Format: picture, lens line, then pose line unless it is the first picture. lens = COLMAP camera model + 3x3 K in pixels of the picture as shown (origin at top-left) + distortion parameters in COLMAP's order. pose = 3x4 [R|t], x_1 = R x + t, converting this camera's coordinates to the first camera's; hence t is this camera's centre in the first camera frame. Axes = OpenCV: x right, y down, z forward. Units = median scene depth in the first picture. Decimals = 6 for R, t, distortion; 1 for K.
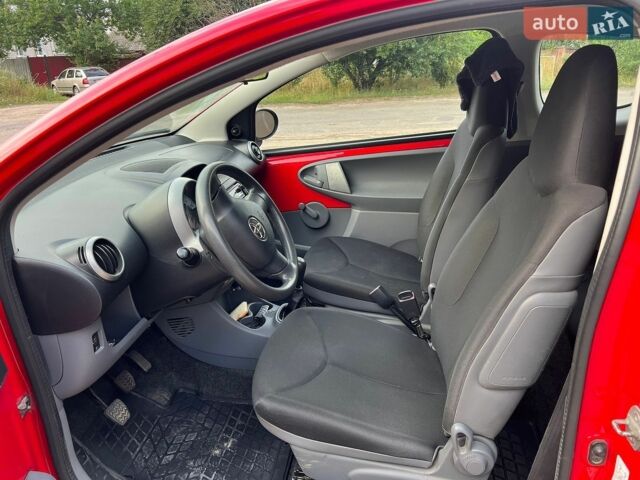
lens RADIAL K [[541.5, 0, 370.4], [0, 541.5, 224.7], [0, 0, 1]] dist [0.083298, -0.081977]
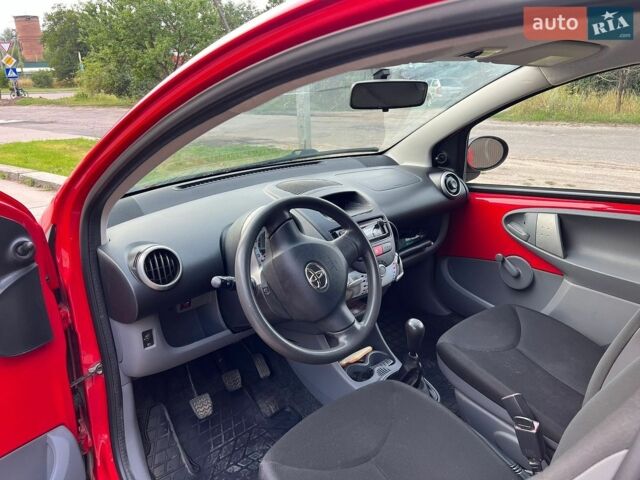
lens RADIAL K [[541.5, 0, 370.4], [0, 541.5, 224.7], [0, 0, 1]] dist [0.083298, -0.081977]
pose [[0.700028, 0.213231, -0.681537, 0.301846], [-0.214586, 0.973083, 0.084038, -0.116238], [0.681112, 0.087420, 0.726942, 0.285842]]
